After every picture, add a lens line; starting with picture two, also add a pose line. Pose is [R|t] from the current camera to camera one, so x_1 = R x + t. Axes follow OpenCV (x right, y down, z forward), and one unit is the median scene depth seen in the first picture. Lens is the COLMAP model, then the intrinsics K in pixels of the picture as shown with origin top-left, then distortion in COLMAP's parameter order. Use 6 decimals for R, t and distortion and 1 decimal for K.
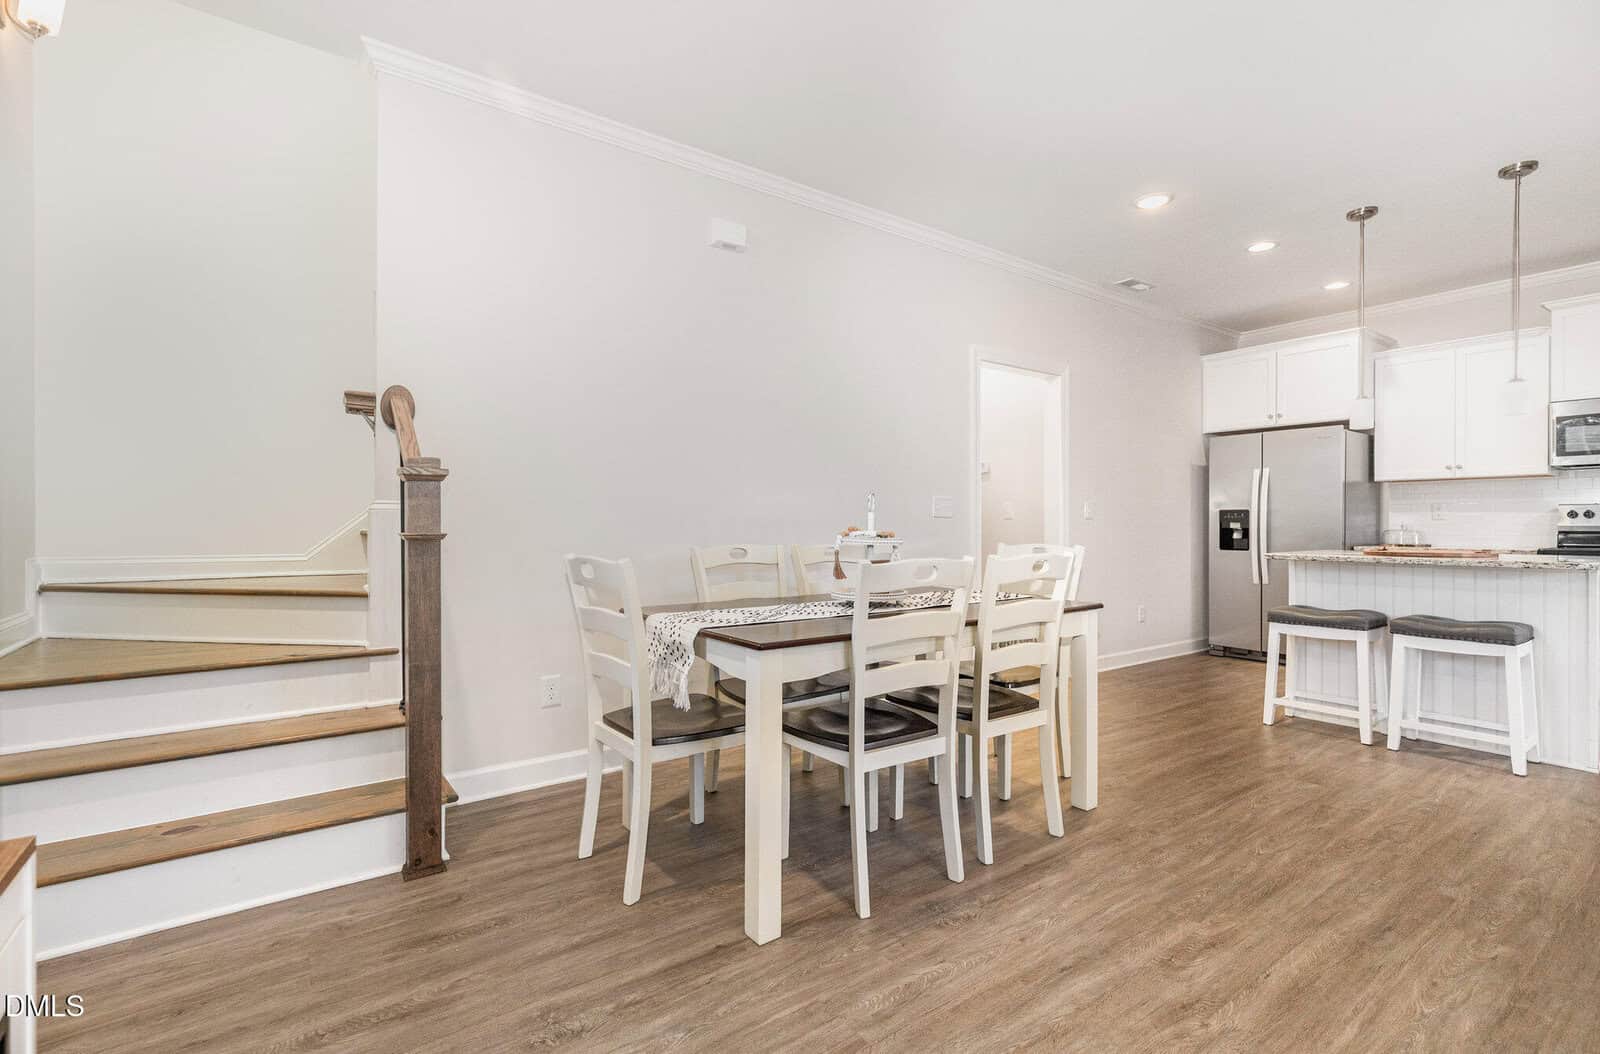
lens RADIAL K [[726.5, 0, 802.0], [0, 726.5, 525.0], [0, 0, 1]] dist [0.008146, -0.000318]
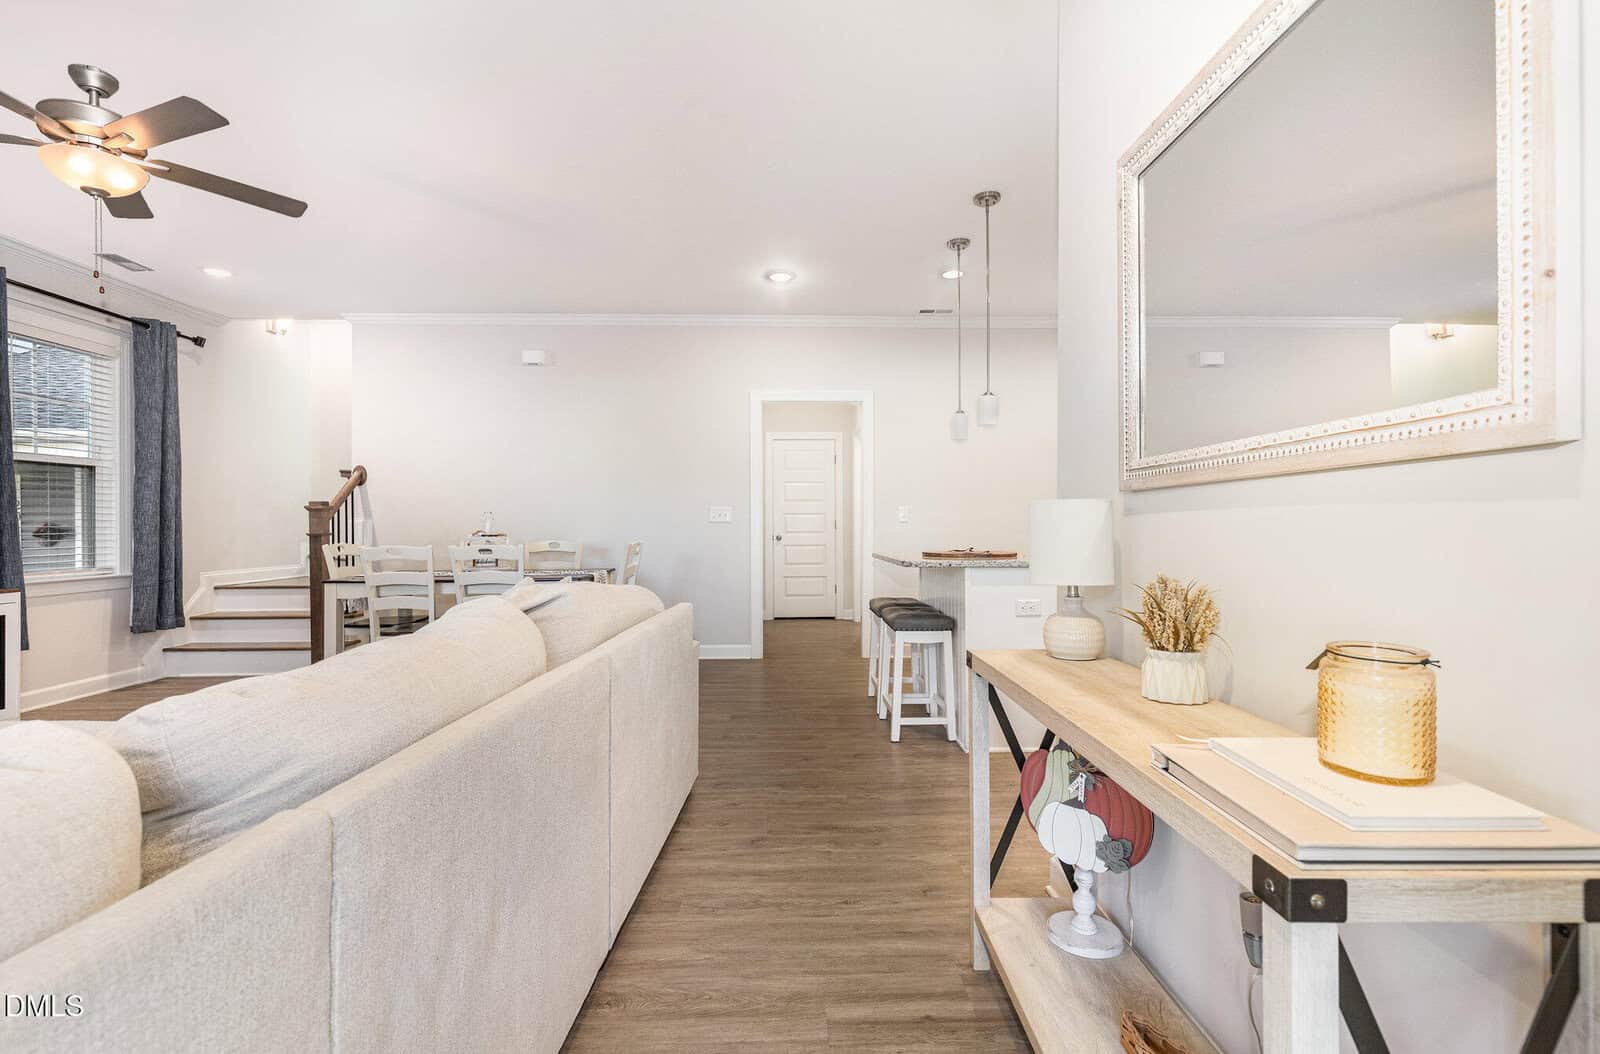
lens RADIAL K [[726.5, 0, 802.0], [0, 726.5, 525.0], [0, 0, 1]] dist [0.008146, -0.000318]
pose [[0.822917, -0.002980, -0.568154, 0.980092], [0.002780, 0.999995, -0.001218, -0.002586], [0.568155, -0.000577, 0.822921, -0.027019]]
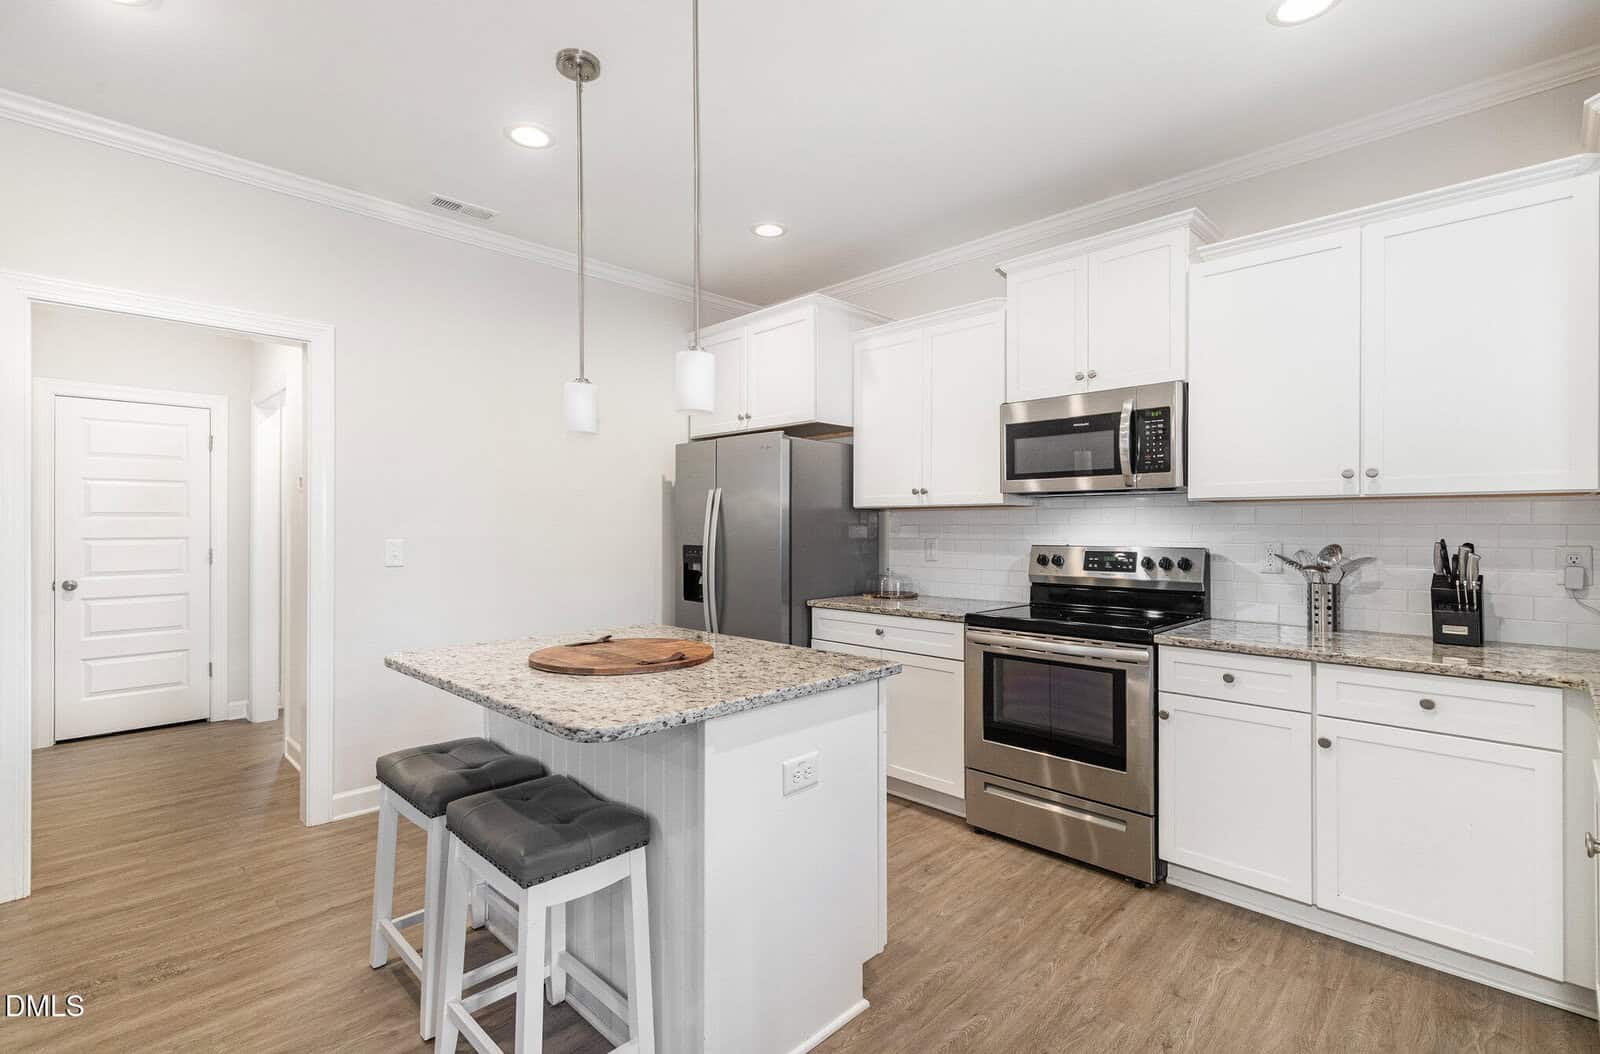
lens RADIAL K [[728.3, 0, 800.0], [0, 728.3, 527.0], [0, 0, 1]] dist [0.001765, 0.000235]
pose [[0.986001, 0.000263, 0.166740, 0.690919], [-0.000655, 0.999997, 0.002296, -0.048282], [-0.166739, -0.002373, 0.985998, 0.327515]]
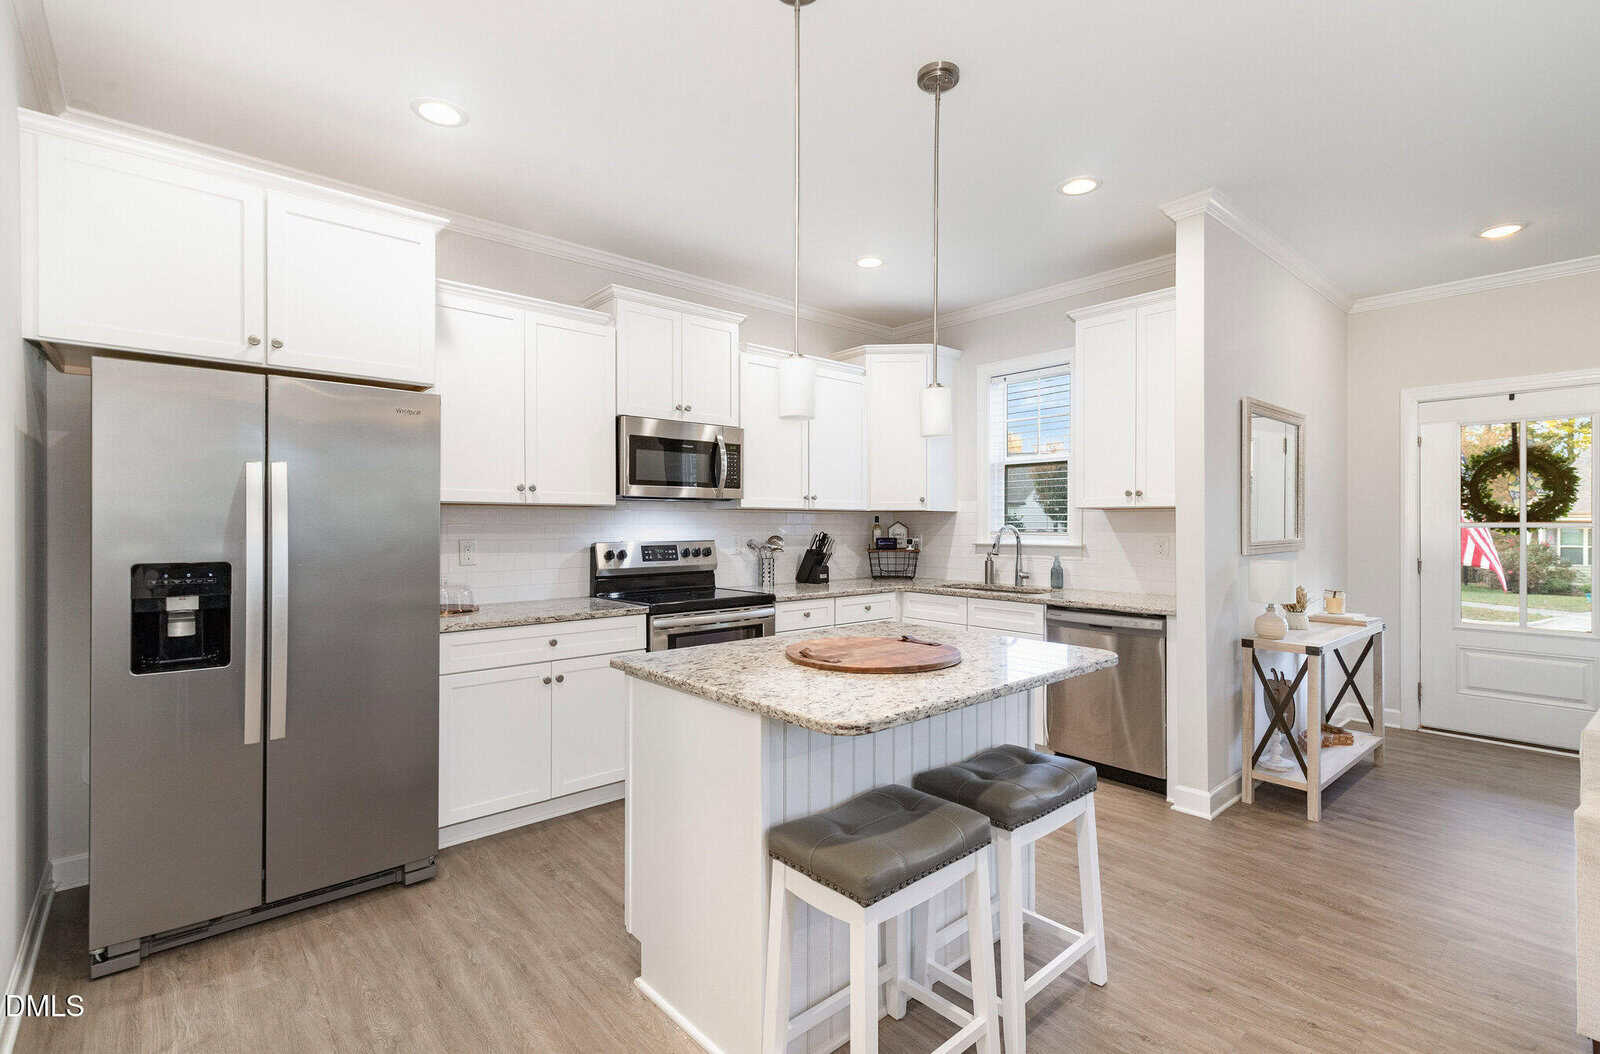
lens RADIAL K [[728.3, 0, 800.0], [0, 728.3, 527.0], [0, 0, 1]] dist [0.001765, 0.000235]
pose [[-0.090268, -0.003240, 0.995912, 0.224457], [-0.000064, 0.999995, 0.003248, -0.048551], [-0.995918, 0.000230, -0.090268, 0.857375]]
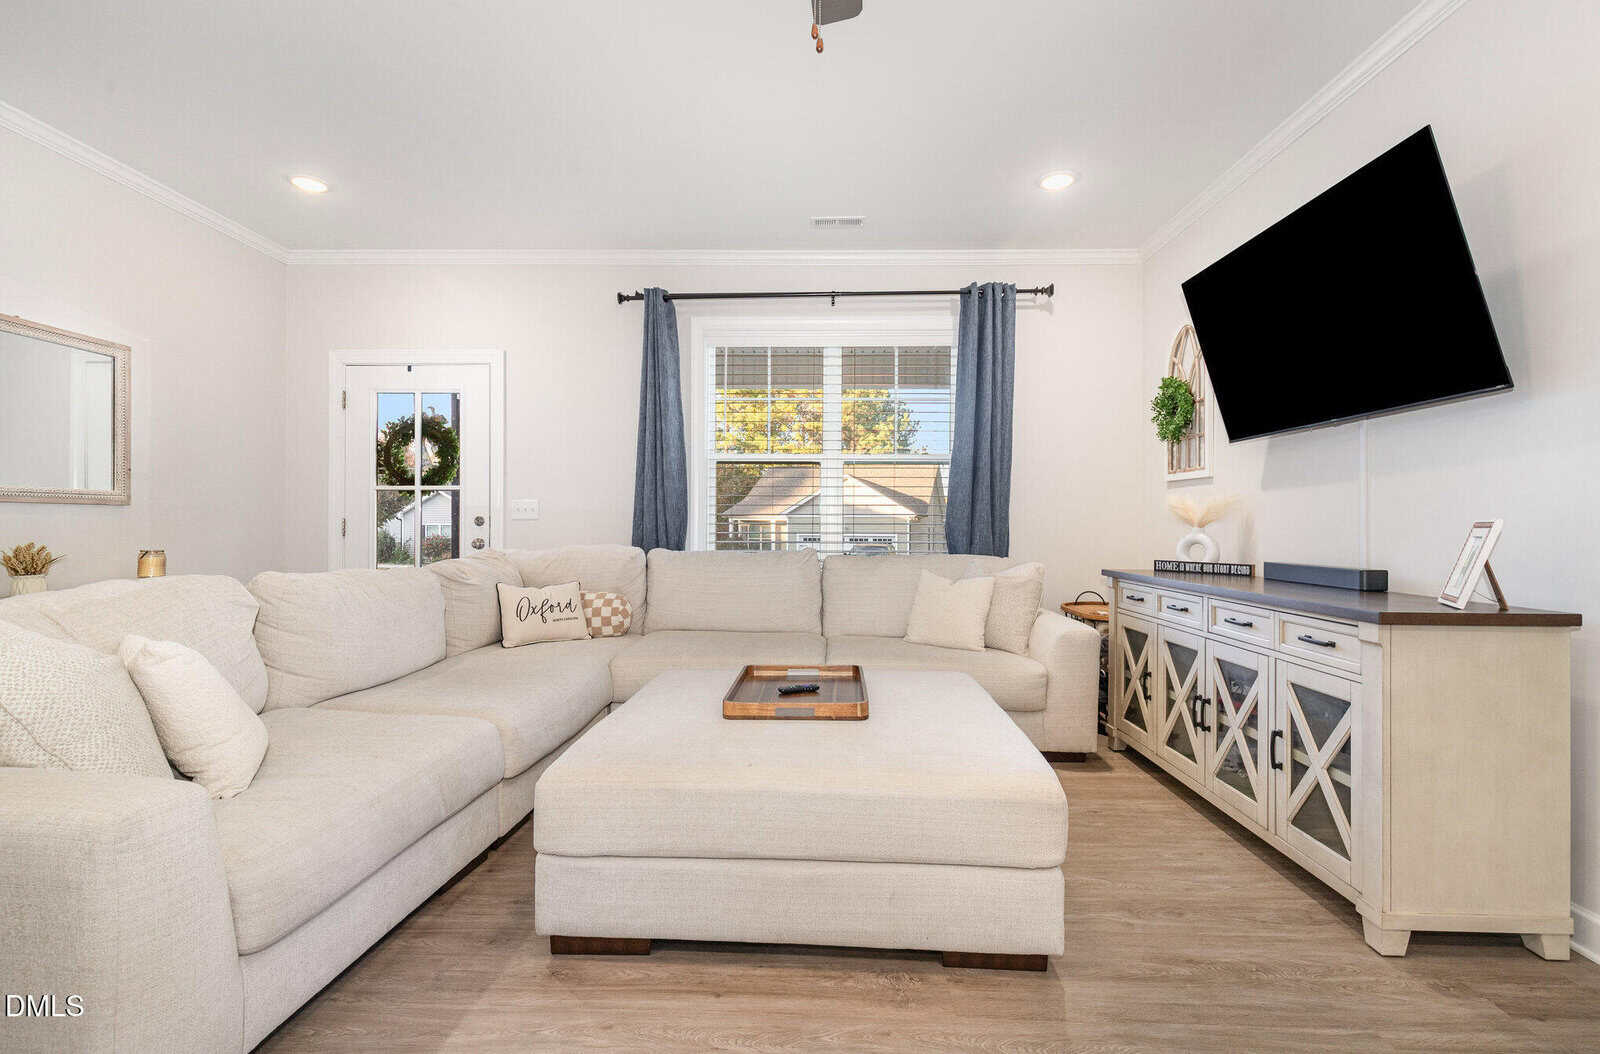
lens RADIAL K [[728.3, 0, 800.0], [0, 728.3, 527.0], [0, 0, 1]] dist [0.001765, 0.000235]
pose [[-0.792378, -0.004862, 0.610011, 0.044150], [-0.004825, 0.999987, 0.001702, -0.002004], [-0.610011, -0.001595, -0.792391, 0.366708]]
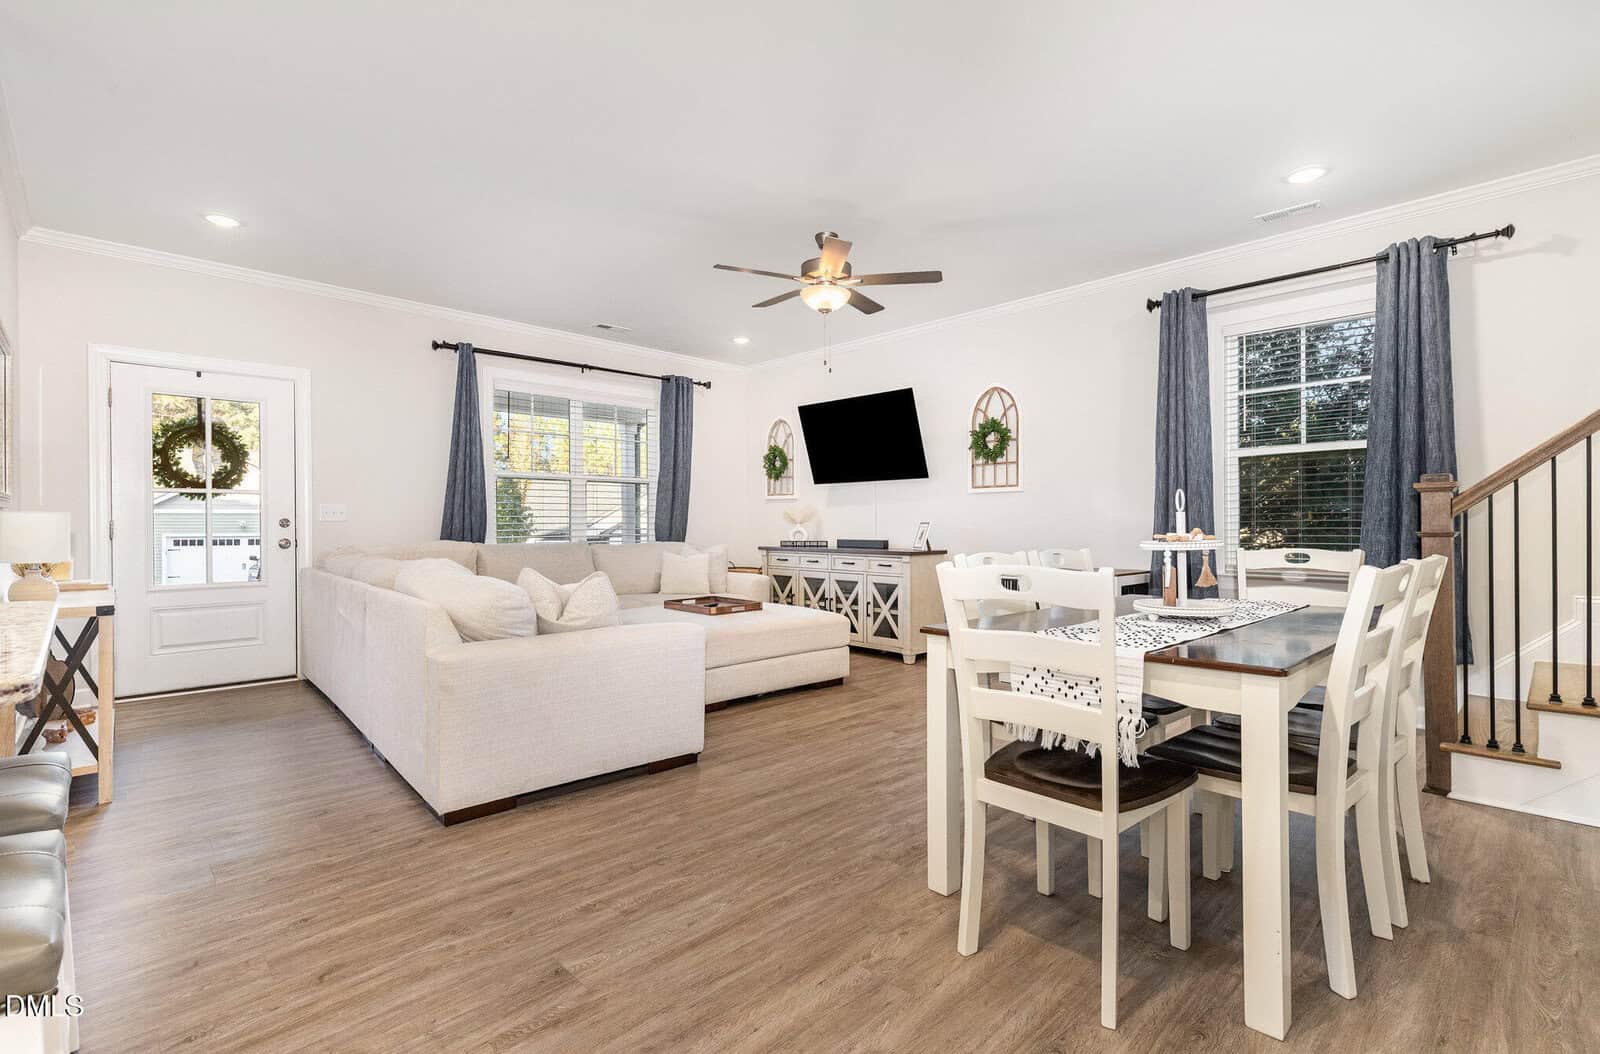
lens RADIAL K [[726.5, 0, 802.0], [0, 726.5, 525.0], [0, 0, 1]] dist [0.008146, -0.000318]
pose [[-0.989924, 0.002903, -0.141572, 0.368807], [0.002864, 0.999996, 0.000475, -0.001386], [0.141573, 0.000064, -0.989928, 0.995364]]
